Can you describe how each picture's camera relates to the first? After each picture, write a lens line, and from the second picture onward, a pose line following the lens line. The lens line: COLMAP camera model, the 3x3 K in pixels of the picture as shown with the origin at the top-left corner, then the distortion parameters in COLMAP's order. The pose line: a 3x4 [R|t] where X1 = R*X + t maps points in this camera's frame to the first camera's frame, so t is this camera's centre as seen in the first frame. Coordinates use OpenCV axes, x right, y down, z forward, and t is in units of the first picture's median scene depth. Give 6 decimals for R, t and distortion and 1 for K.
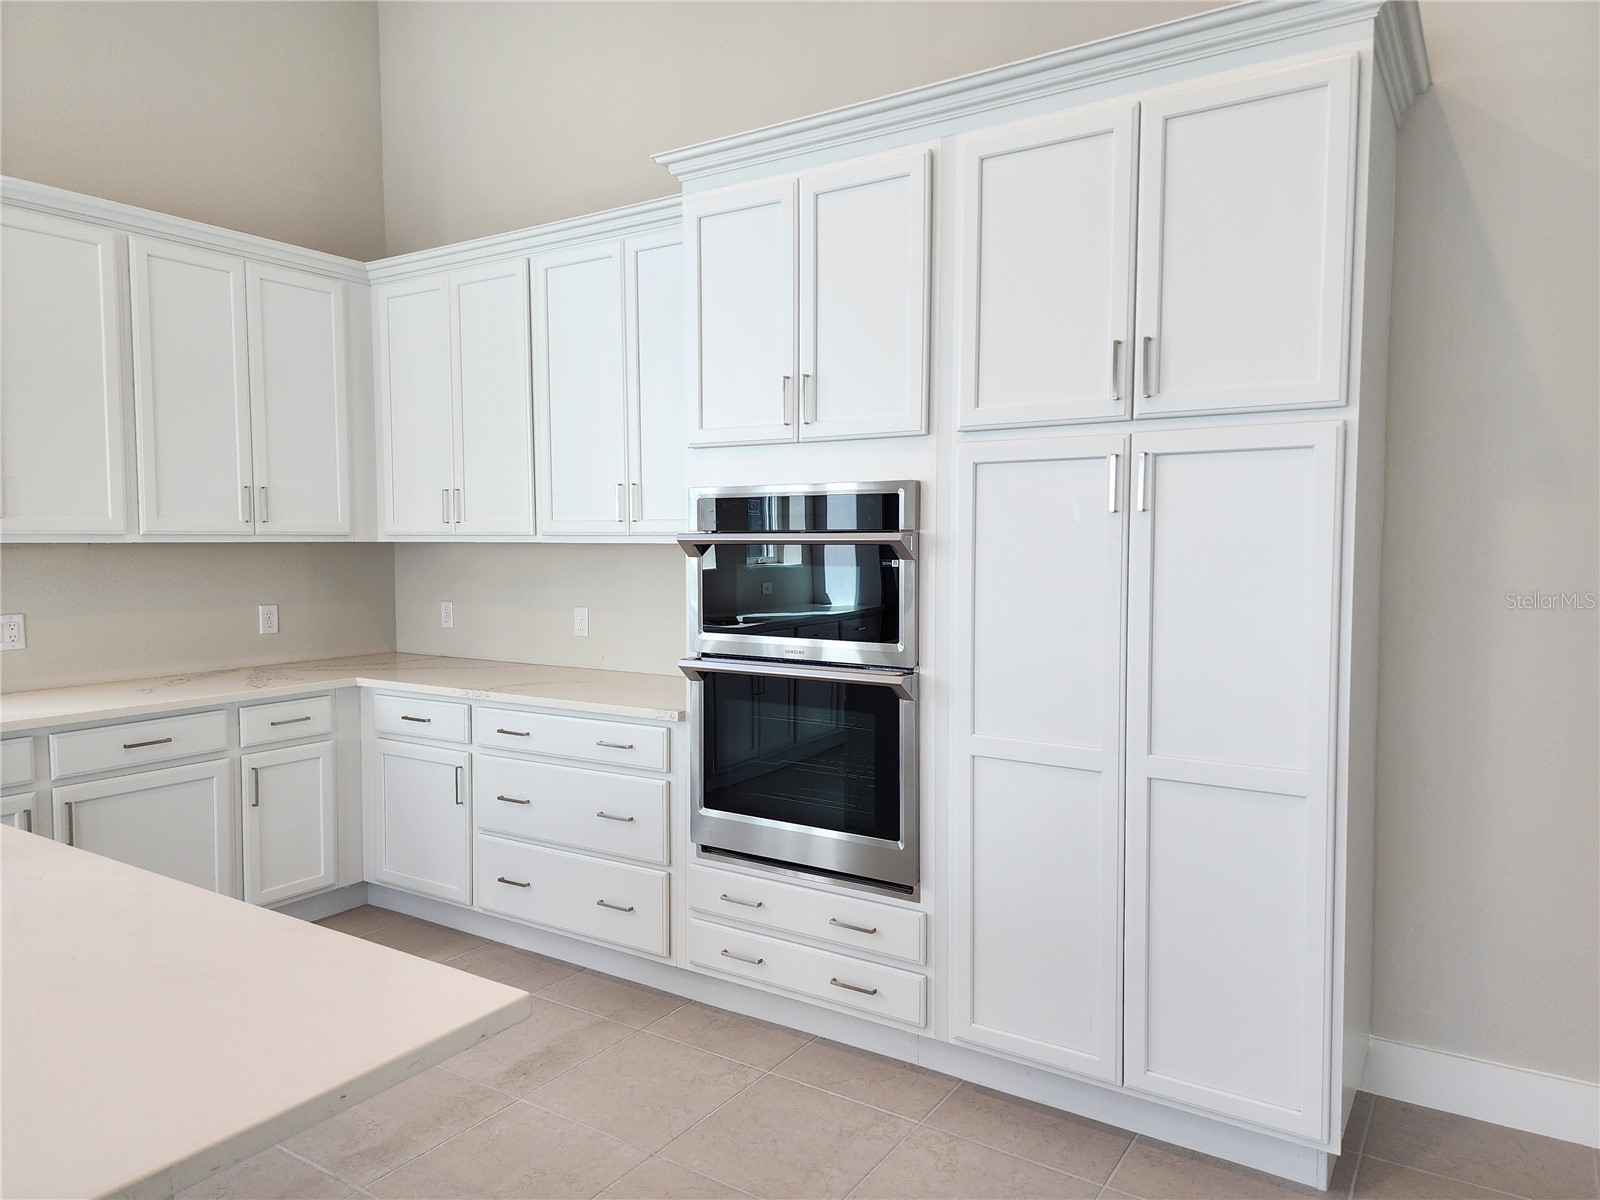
lens RADIAL K [[1076.3, 0, 802.1], [0, 1076.3, 591.7], [0, 0, 1]] dist [0.056949, -0.020737]
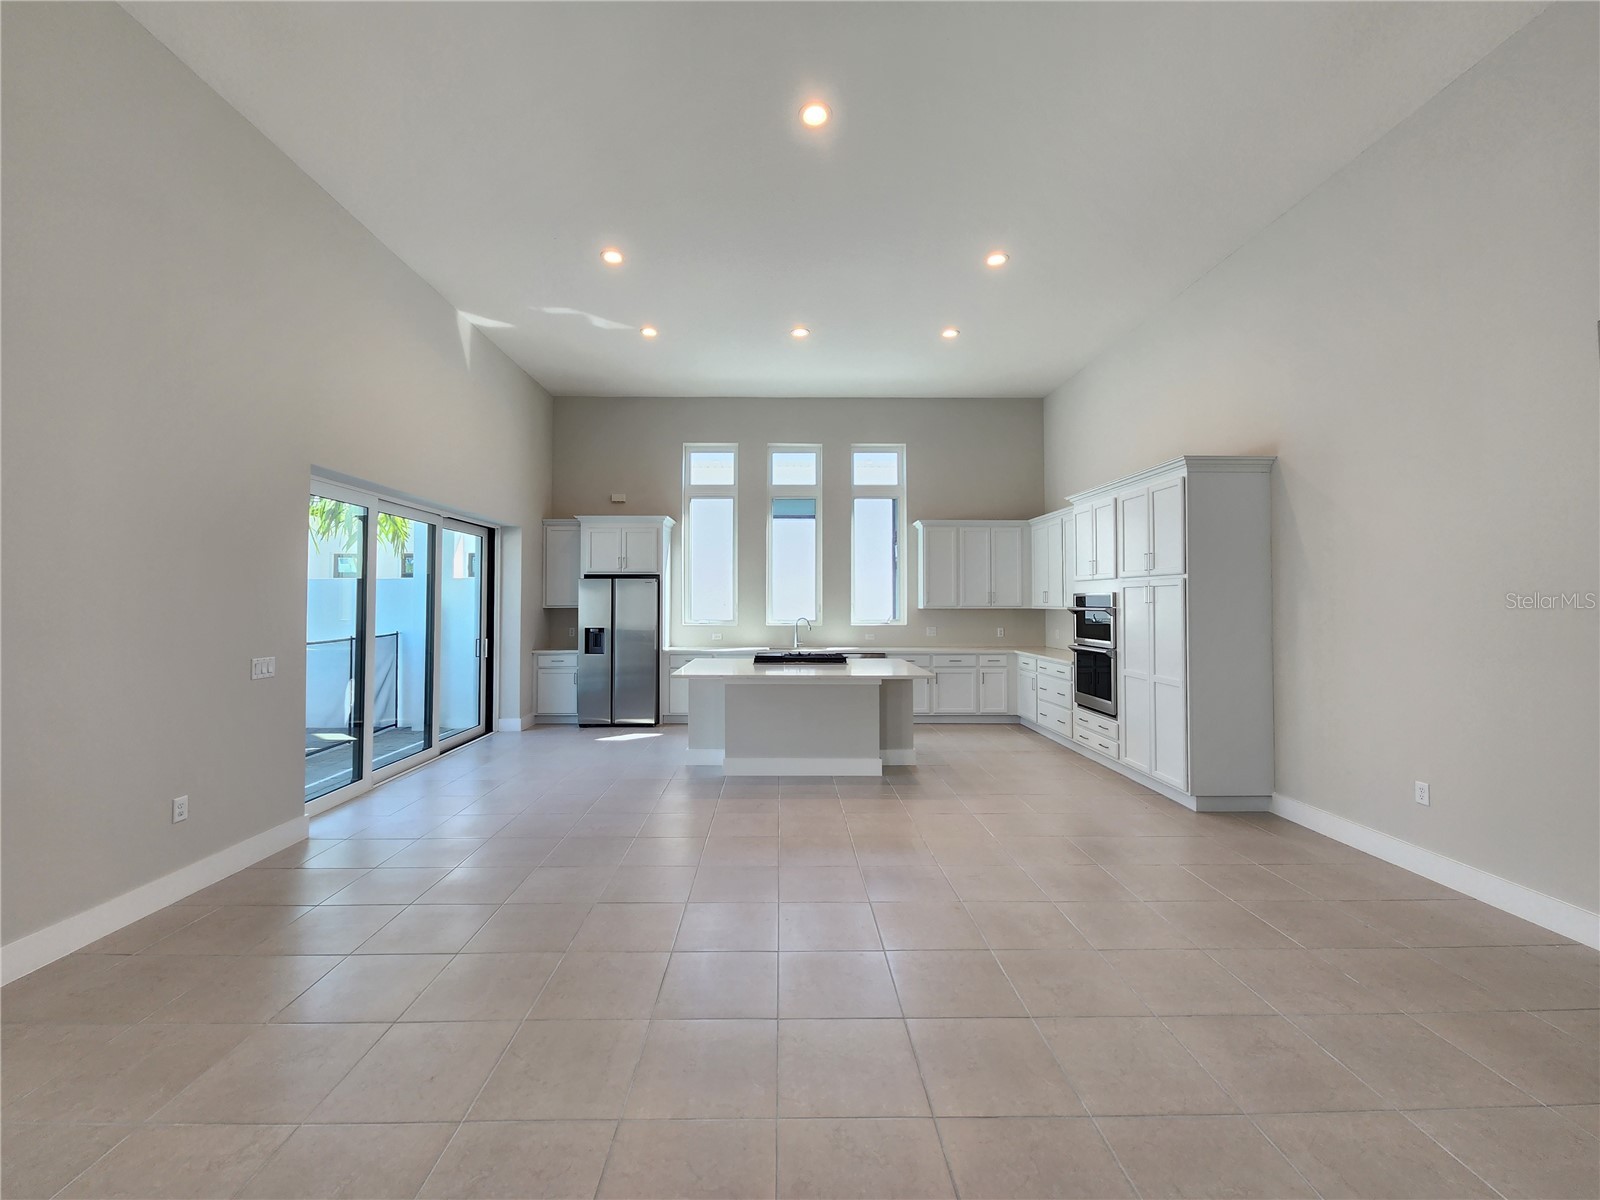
lens RADIAL K [[655.3, 0, 785.0], [0, 655.3, 587.1], [0, 0, 1]] dist [0.002653, -0.004520]
pose [[0.555295, -0.017966, -0.831459, 1.085499], [-0.043827, 0.997745, -0.050829, 0.025276], [0.830498, 0.064666, 0.553256, -0.861786]]
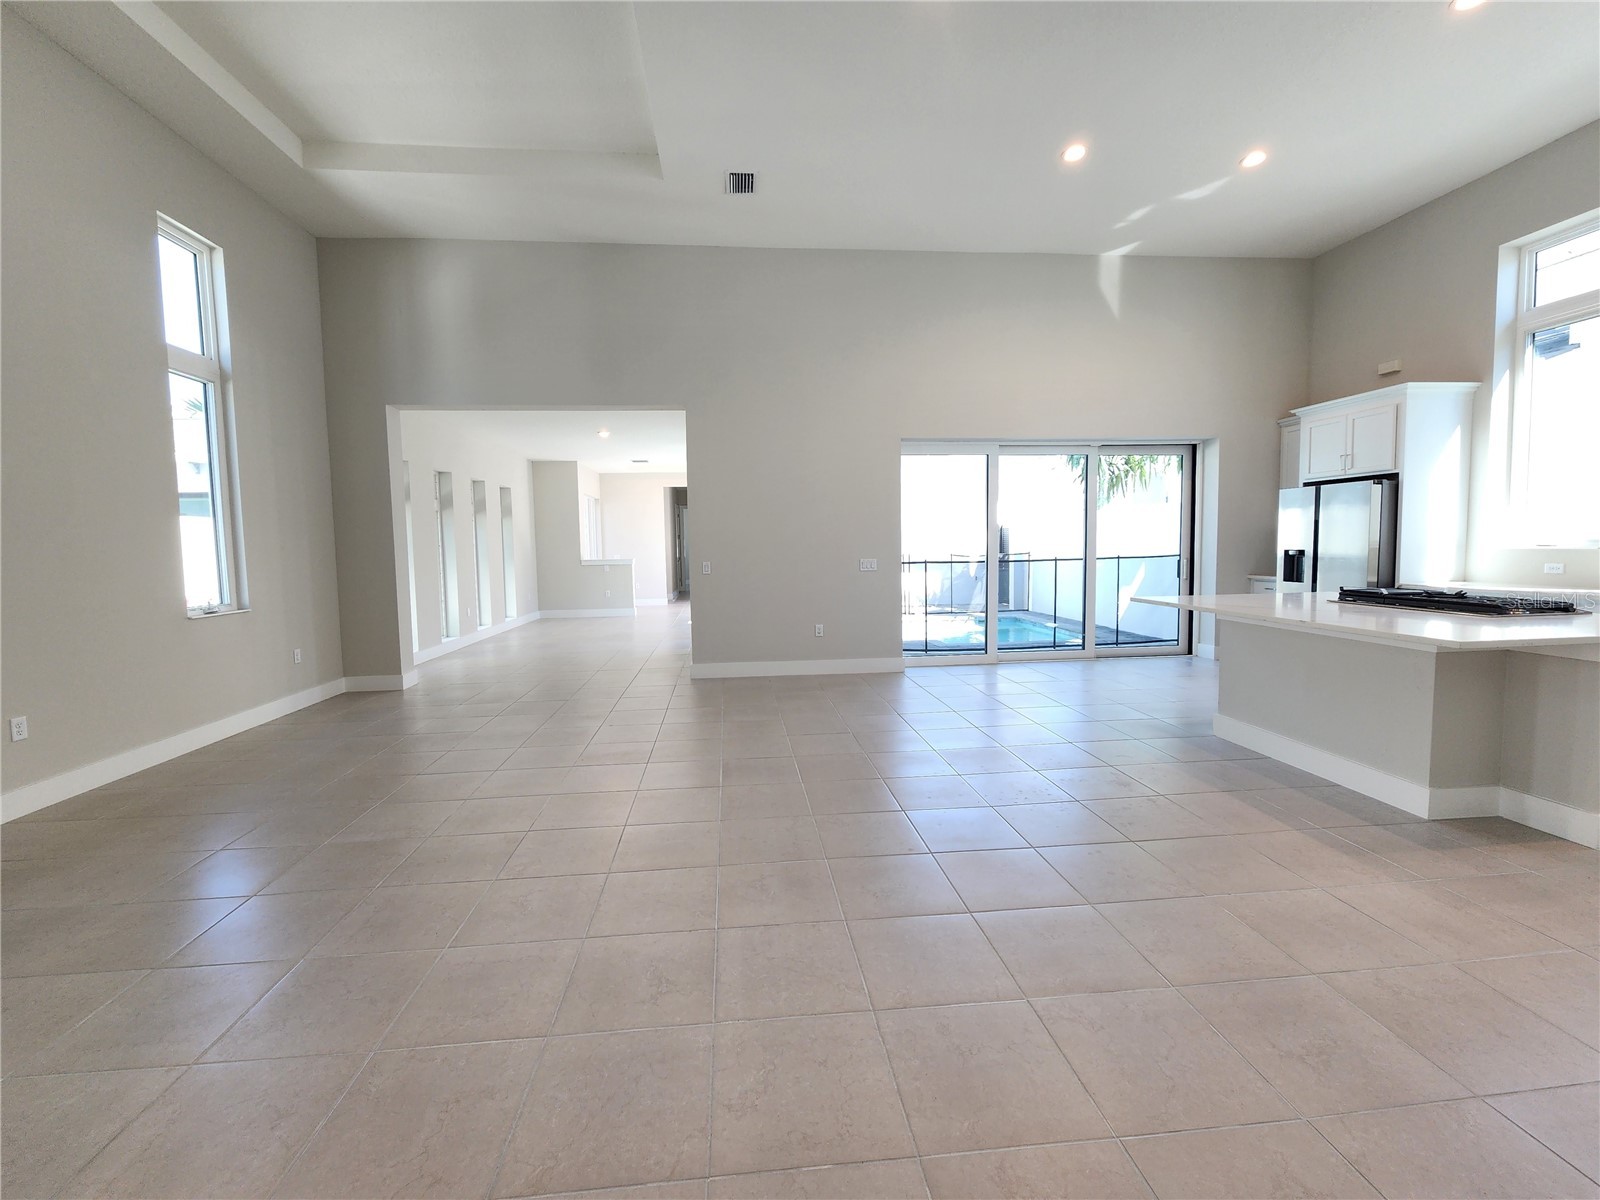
lens RADIAL K [[655.3, 0, 792.9], [0, 655.3, 596.6], [0, 0, 1]] dist [0.002653, -0.004520]
pose [[-0.778229, 0.069681, -0.624102, 1.057105], [-0.008607, 0.992548, 0.121550, -0.003009], [0.627921, 0.099966, -0.771830, 0.506157]]
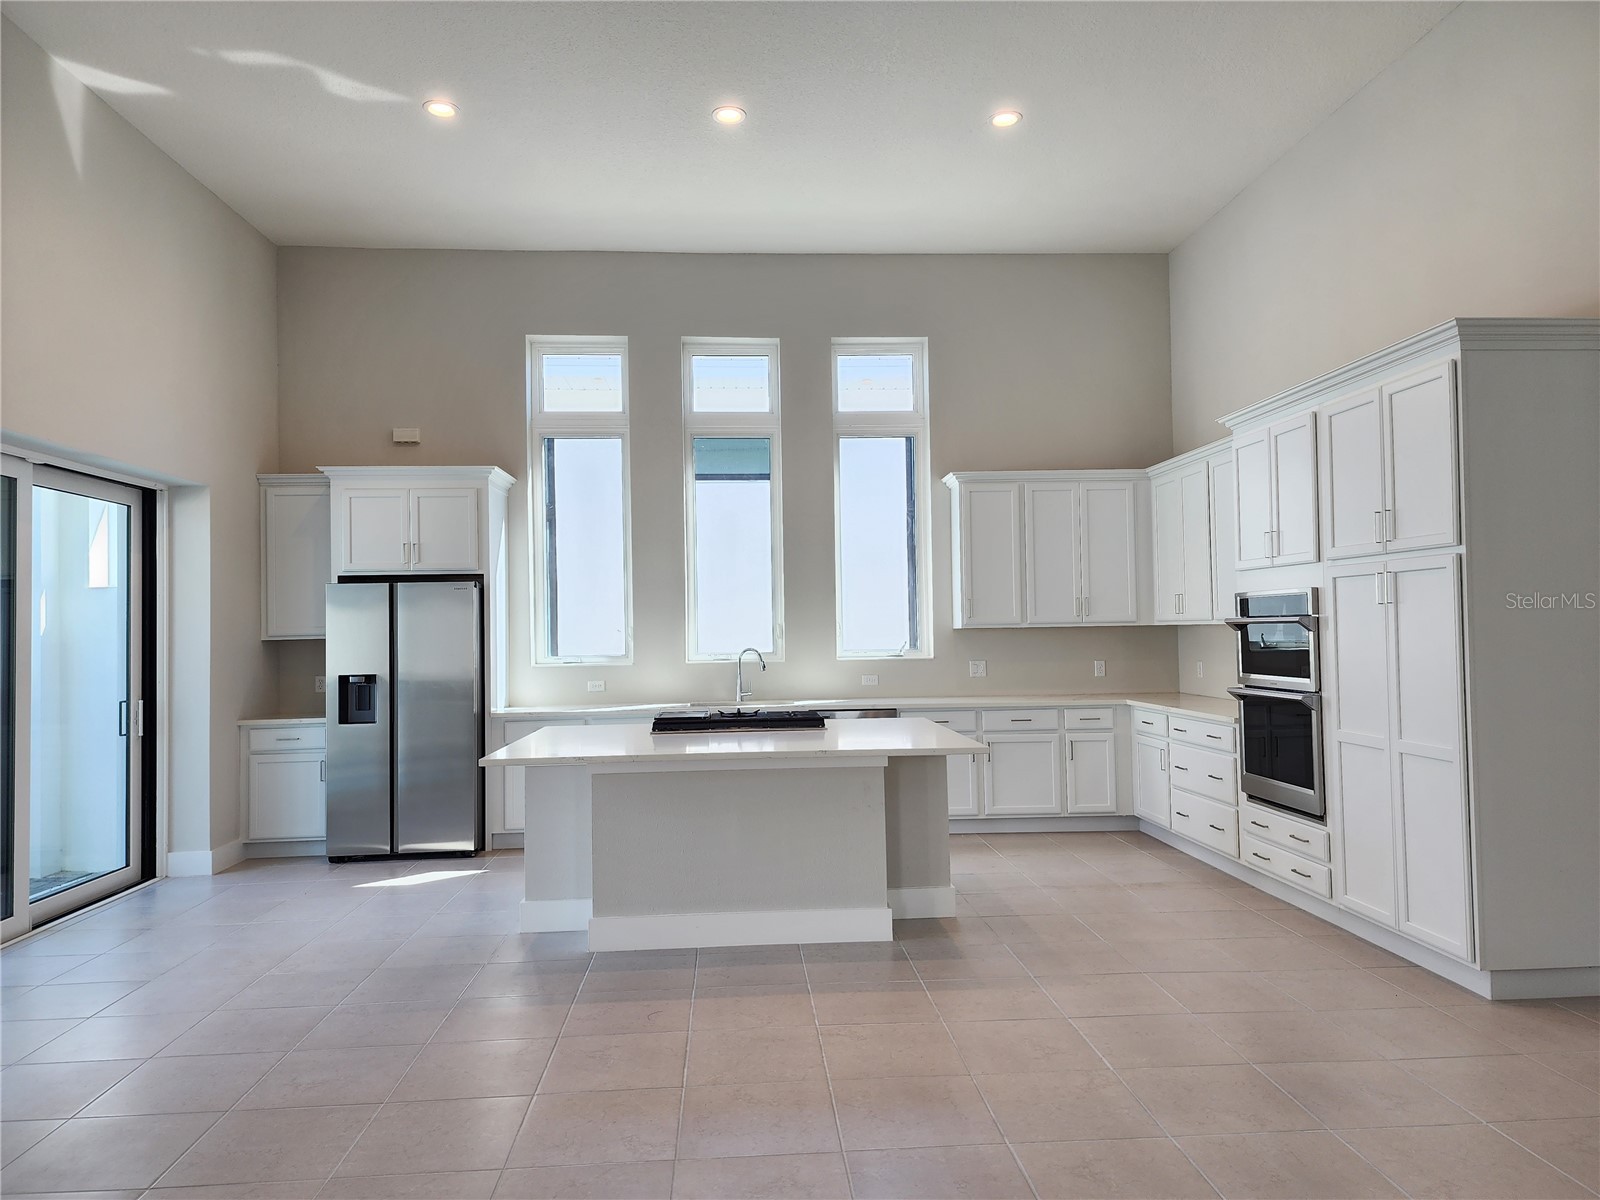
lens RADIAL K [[1076.3, 0, 796.4], [0, 1076.3, 600.4], [0, 0, 1]] dist [0.056949, -0.020737]
pose [[0.600662, -0.031465, -0.798884, 0.919000], [-0.024265, 0.998047, -0.057554, 0.039257], [0.799135, 0.053955, 0.598725, -0.695042]]
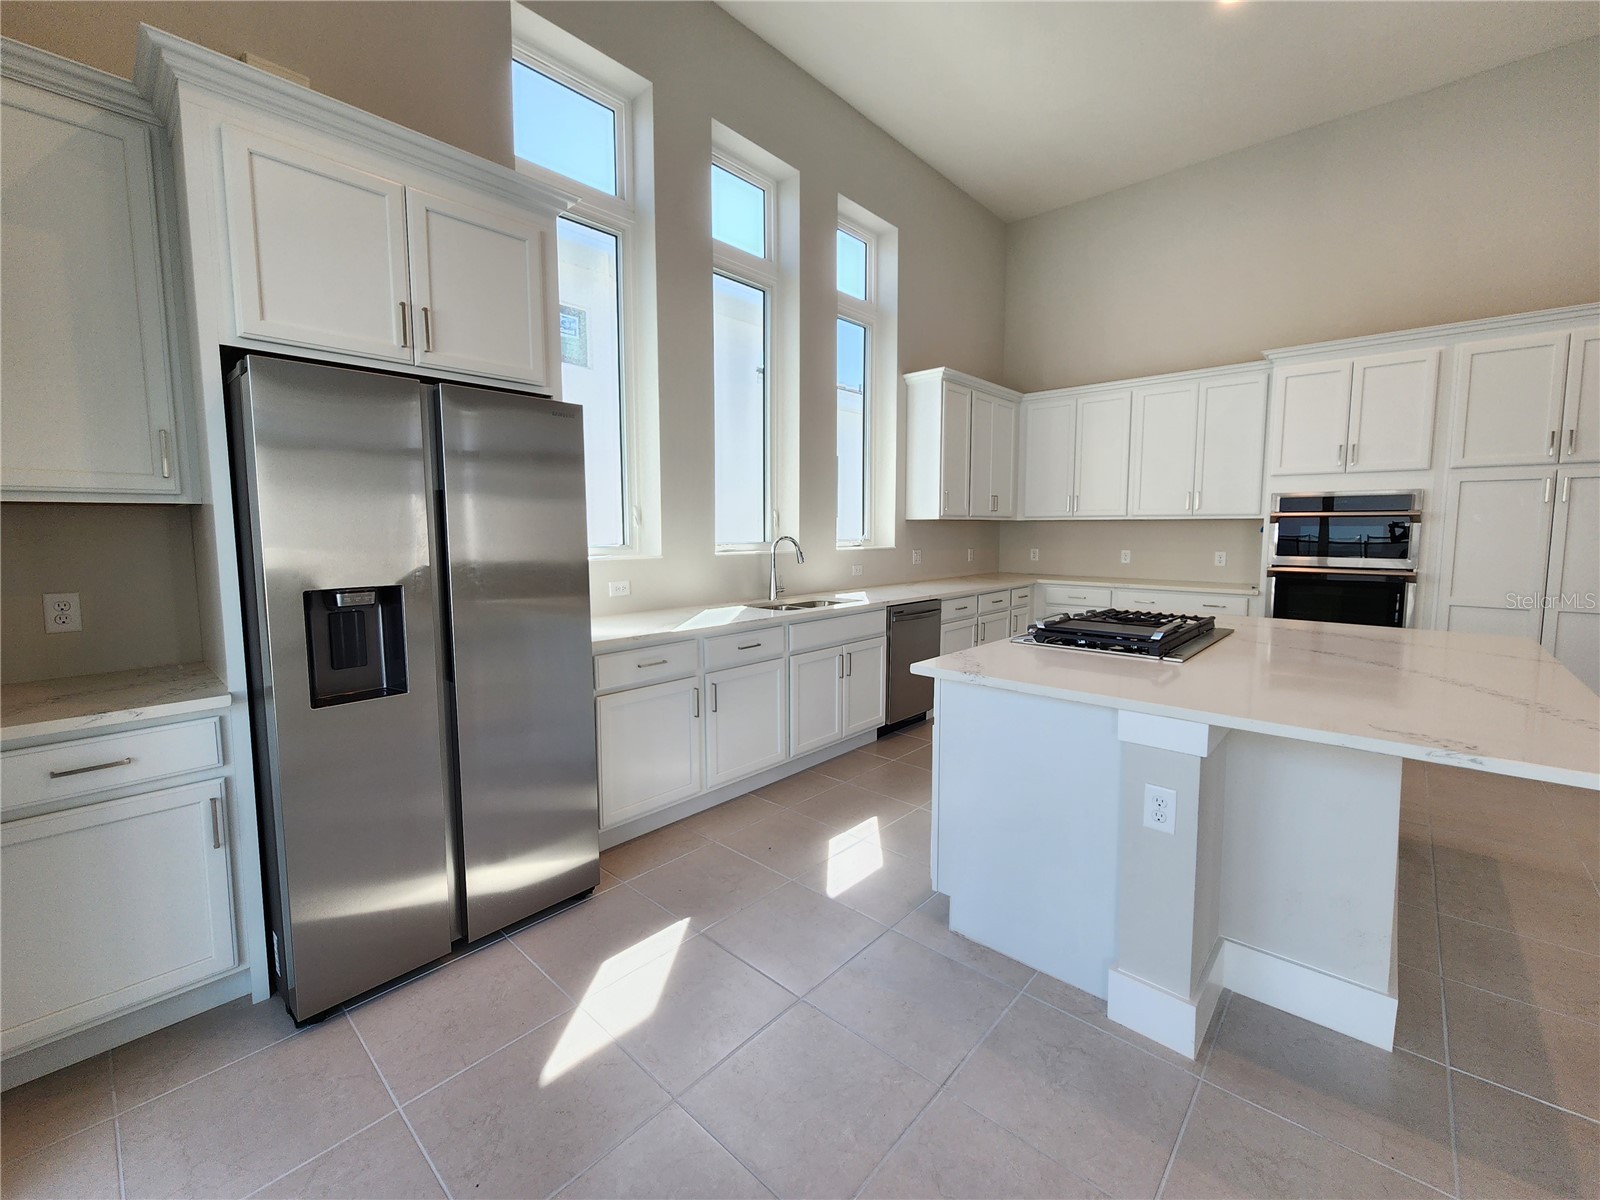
lens RADIAL K [[655.3, 0, 785.2], [0, 655.3, 587.0], [0, 0, 1]] dist [0.002653, -0.004520]
pose [[0.986914, 0.013854, -0.160653, -0.916084], [-0.007720, 0.999219, 0.038741, 0.058762], [0.161064, -0.036994, 0.986250, -0.573736]]
